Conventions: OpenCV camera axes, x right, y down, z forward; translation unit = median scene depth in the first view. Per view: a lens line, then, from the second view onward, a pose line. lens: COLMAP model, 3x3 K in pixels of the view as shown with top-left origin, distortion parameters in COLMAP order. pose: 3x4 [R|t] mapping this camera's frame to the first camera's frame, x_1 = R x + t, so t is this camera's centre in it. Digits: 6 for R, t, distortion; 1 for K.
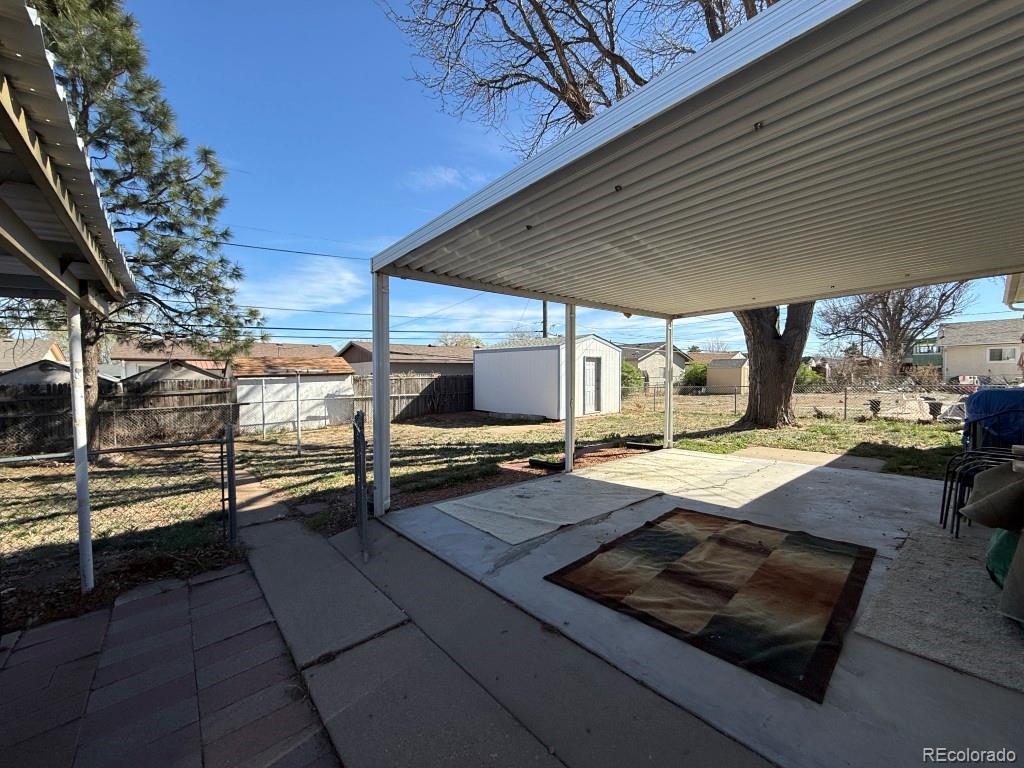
lens RADIAL K [[409.3, 0, 512.9], [0, 409.3, 386.0], [0, 0, 1]] dist [-0.001951, -0.000315]
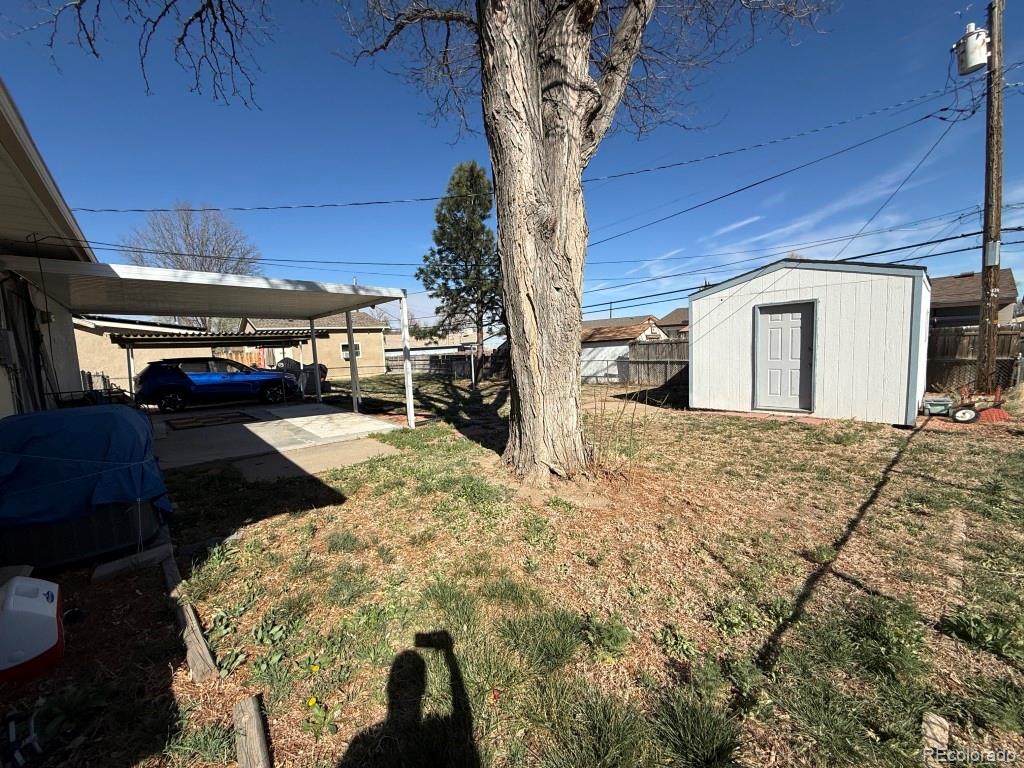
lens RADIAL K [[409.3, 0, 512.7], [0, 409.3, 382.6], [0, 0, 1]] dist [-0.001951, -0.000315]
pose [[0.024179, 0.103666, -0.994318, 0.728354], [0.021869, 0.994316, 0.104197, -0.034878], [0.999468, -0.024264, 0.021775, 0.672405]]
